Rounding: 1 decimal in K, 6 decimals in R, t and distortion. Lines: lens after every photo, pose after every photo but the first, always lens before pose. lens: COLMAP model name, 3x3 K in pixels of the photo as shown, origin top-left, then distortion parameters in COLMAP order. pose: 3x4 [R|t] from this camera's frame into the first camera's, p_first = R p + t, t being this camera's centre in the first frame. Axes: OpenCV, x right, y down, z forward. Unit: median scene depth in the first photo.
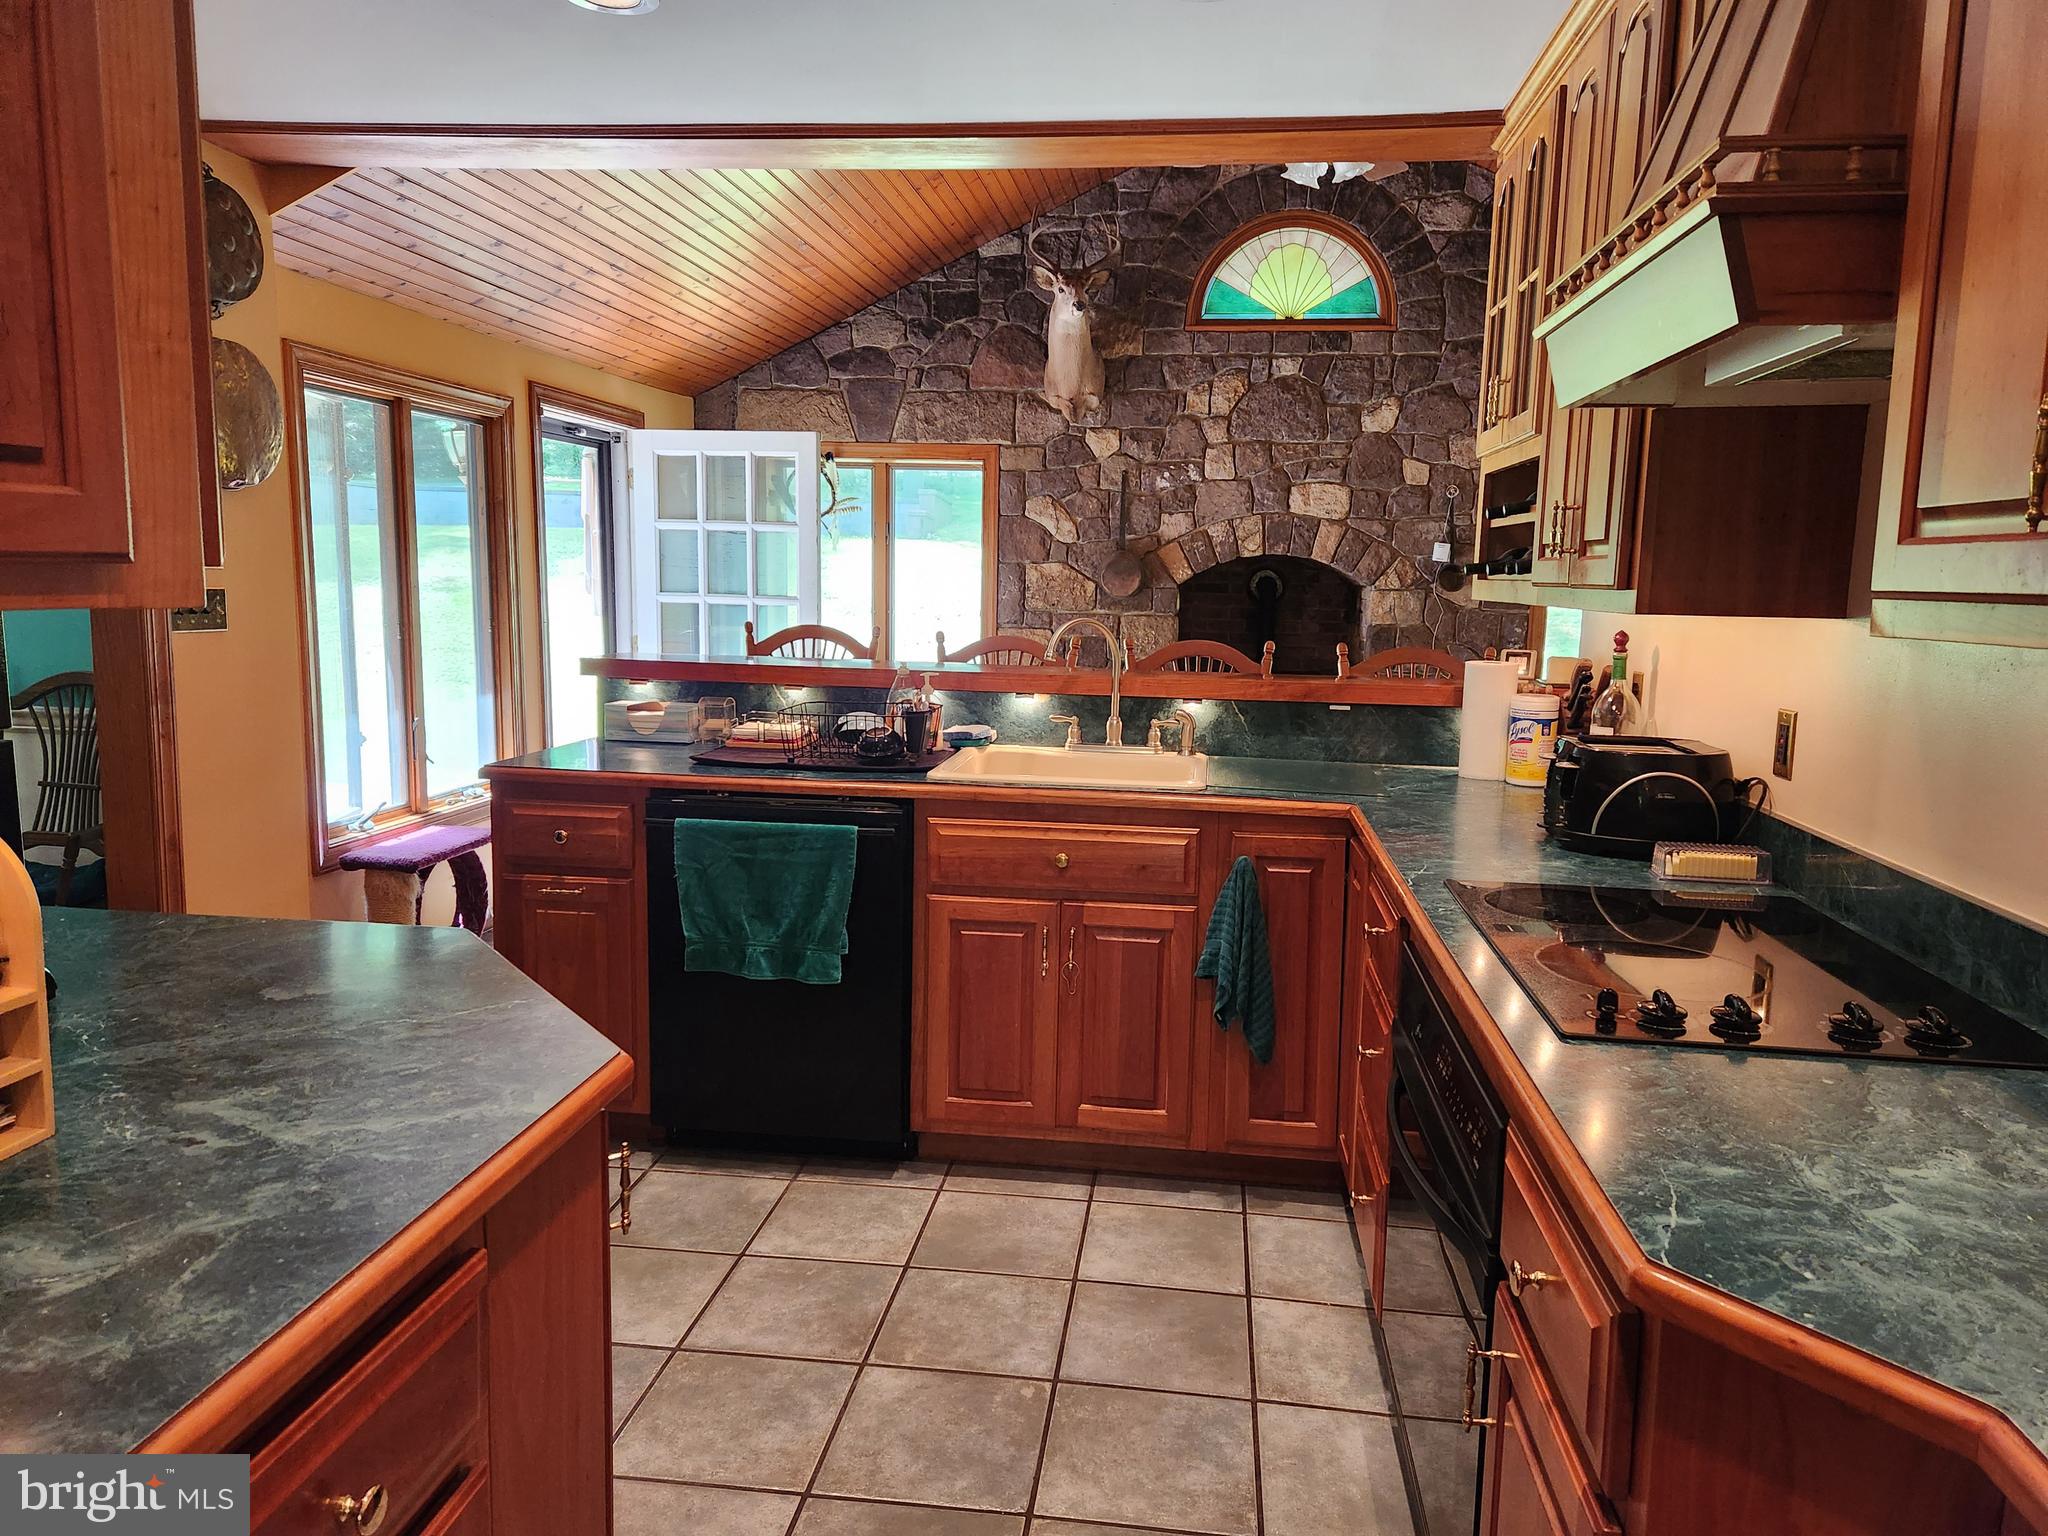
lens RADIAL K [[1361.5, 0, 1047.4], [0, 1361.5, 755.0], [0, 0, 1]] dist [0.086799, -0.077894]
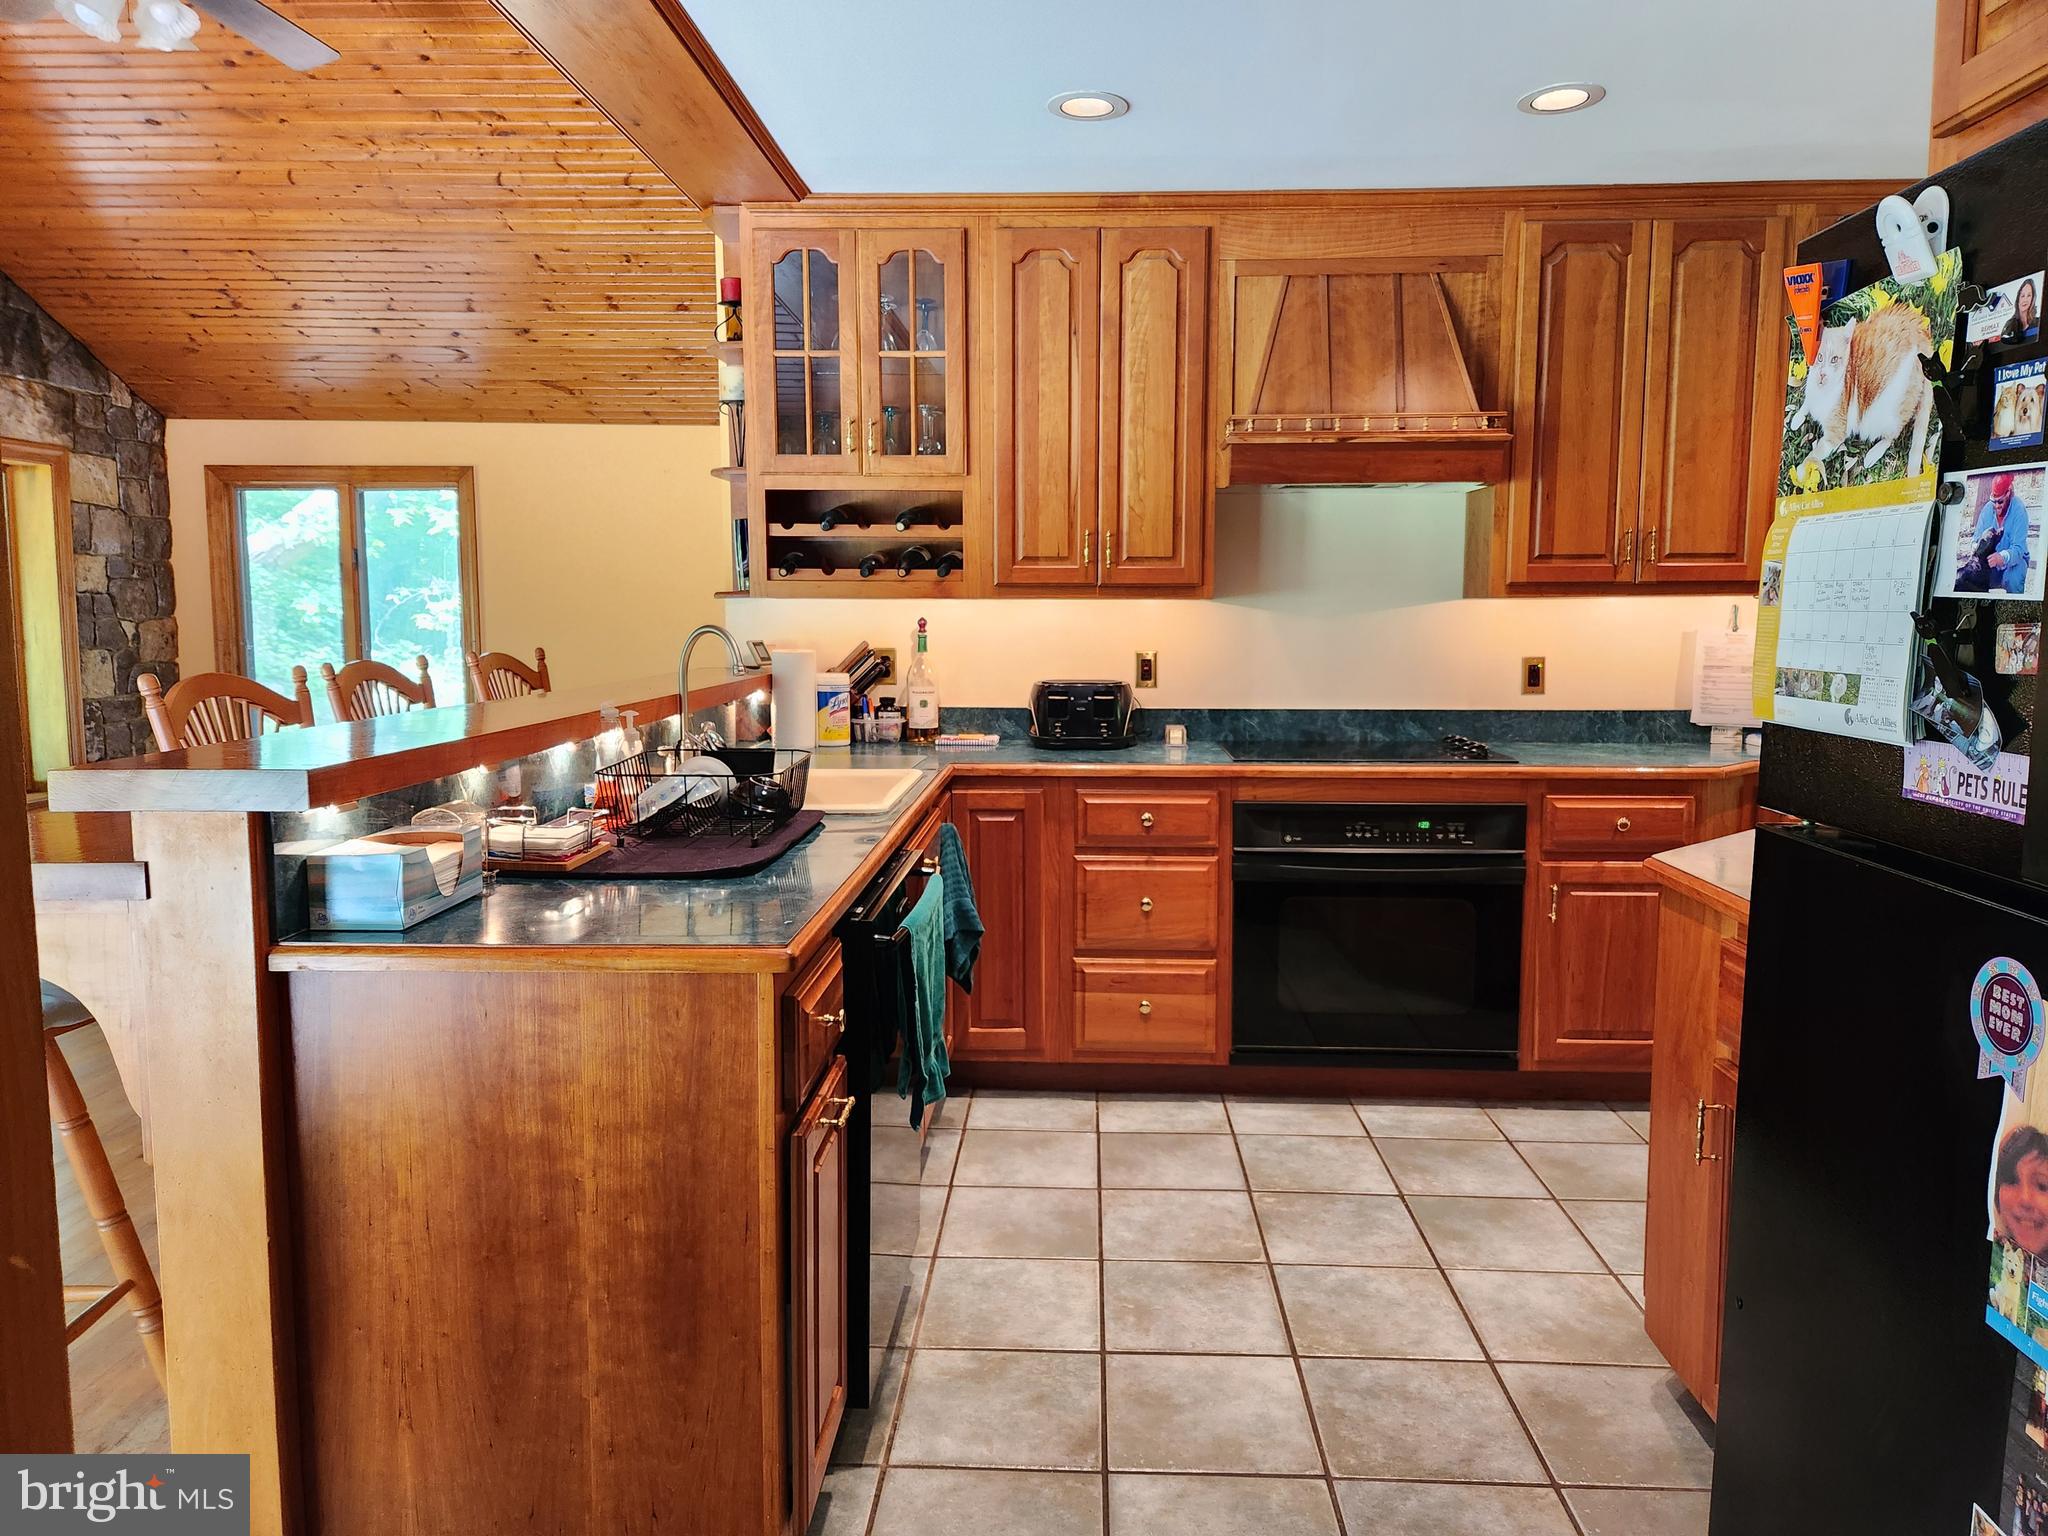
lens RADIAL K [[1361.5, 0, 1047.4], [0, 1361.5, 755.0], [0, 0, 1]] dist [0.086799, -0.077894]
pose [[-0.082889, -0.131263, 0.987876, -0.425328], [0.131558, 0.981170, 0.141411, -0.057042], [-0.987837, 0.141684, -0.064059, 0.426167]]
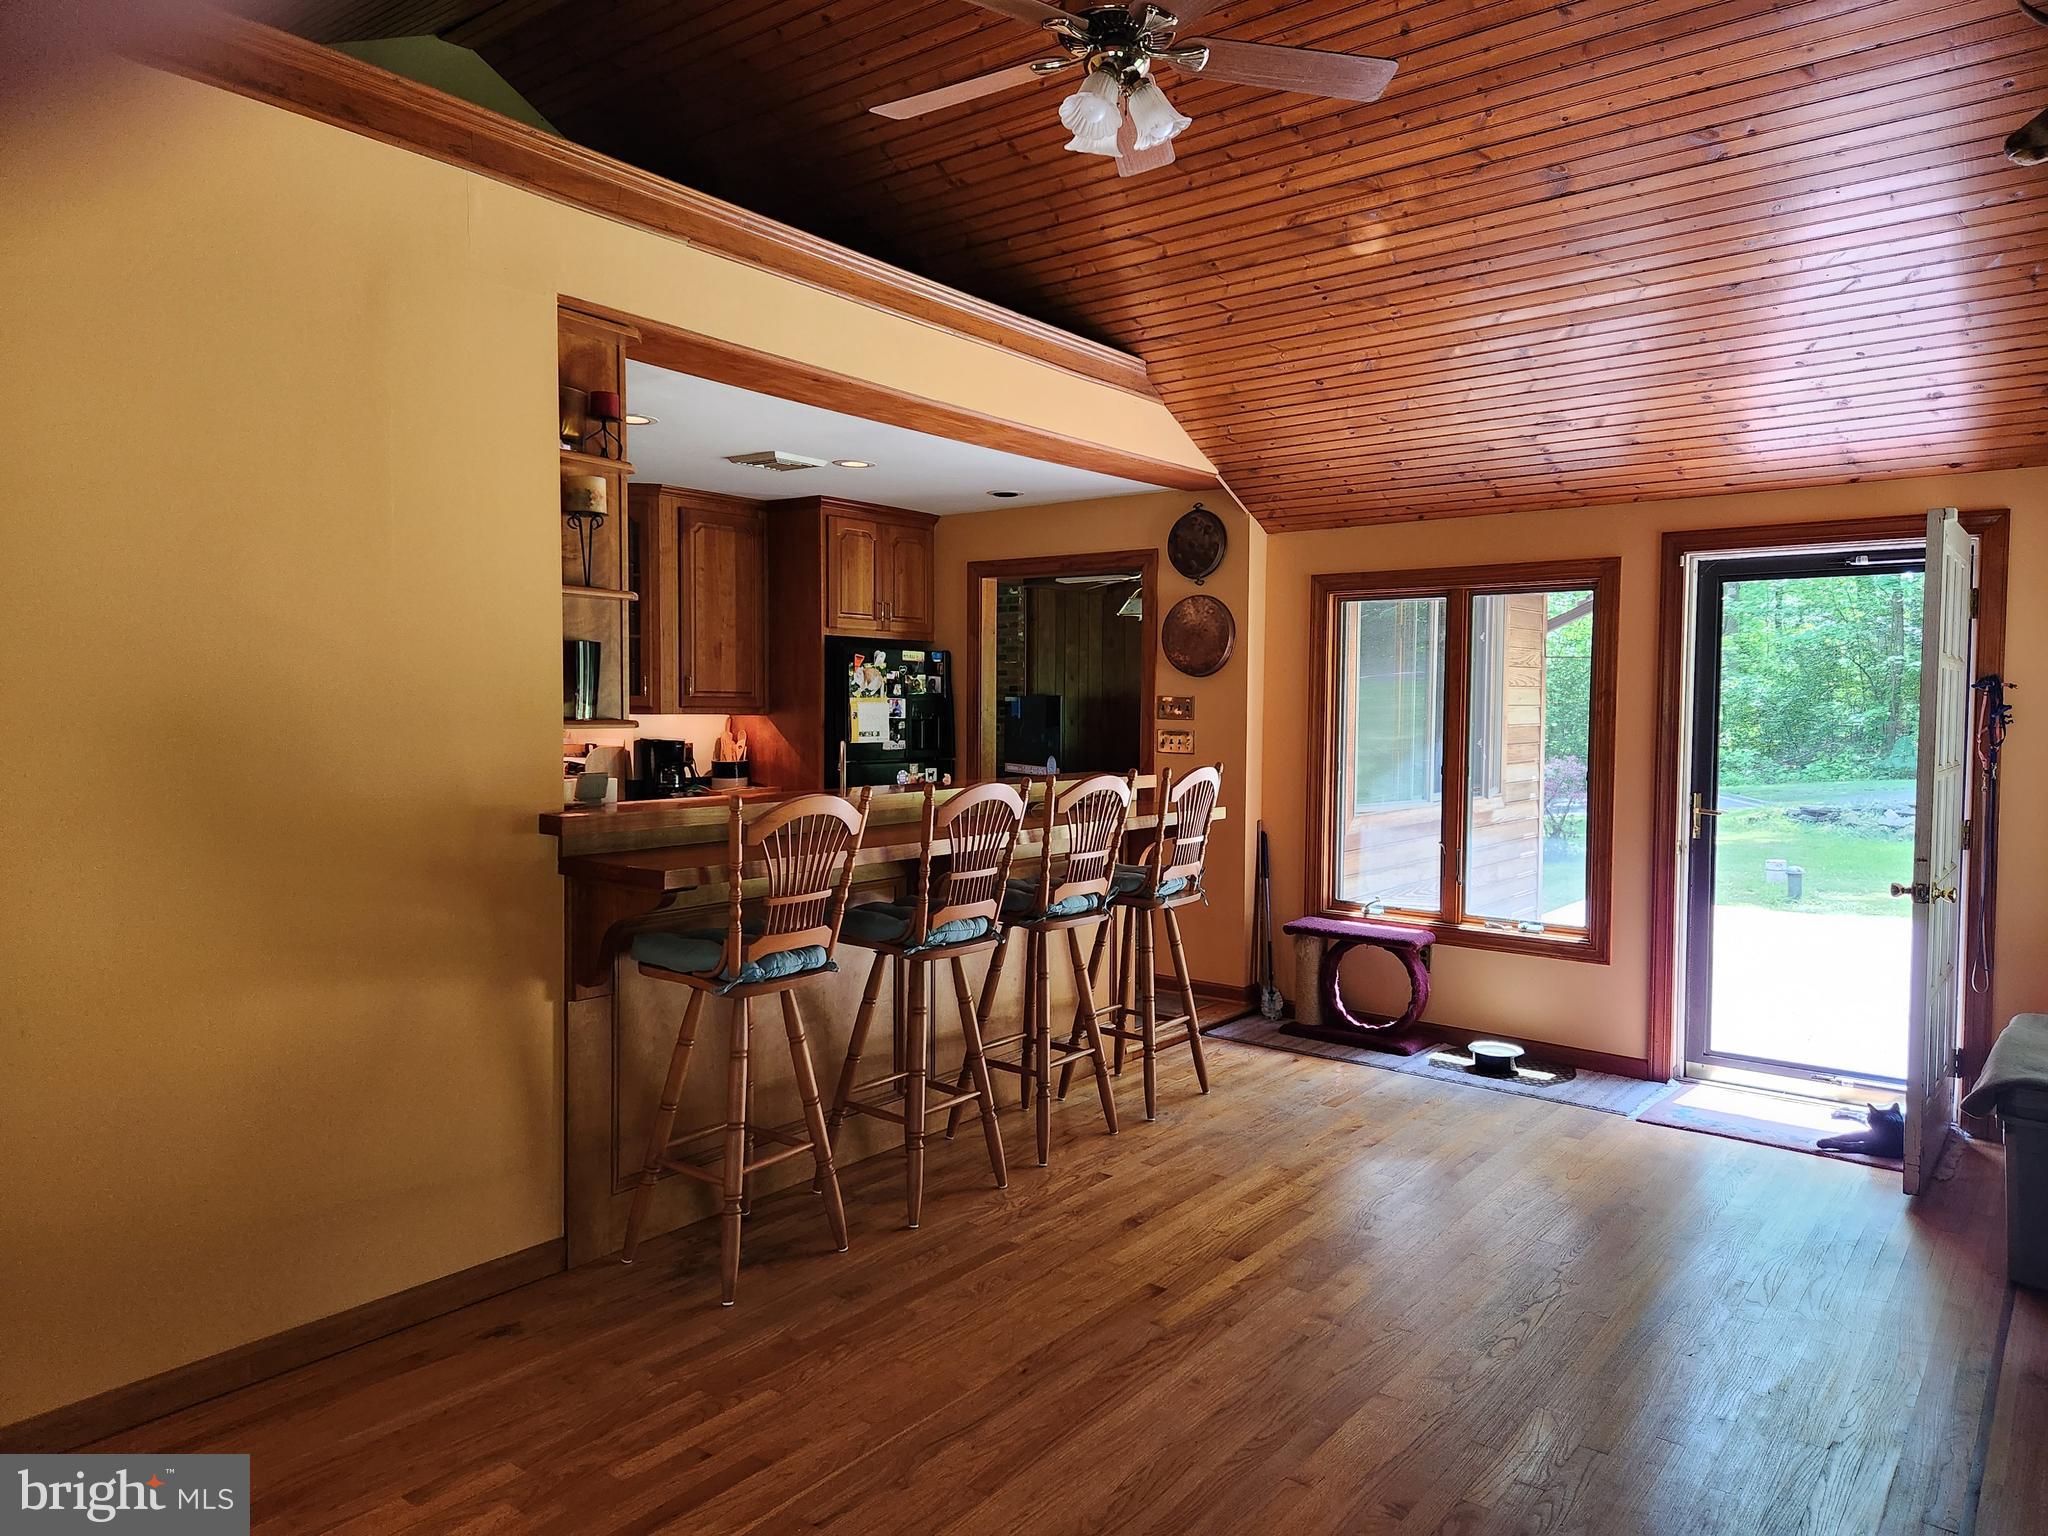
lens RADIAL K [[1361.5, 0, 1047.4], [0, 1361.5, 755.0], [0, 0, 1]] dist [0.086799, -0.077894]
pose [[-0.514976, 0.005018, -0.857190, 0.546573], [-0.134587, 0.987107, 0.086634, -0.114894], [0.846573, 0.159981, -0.507661, 0.926945]]
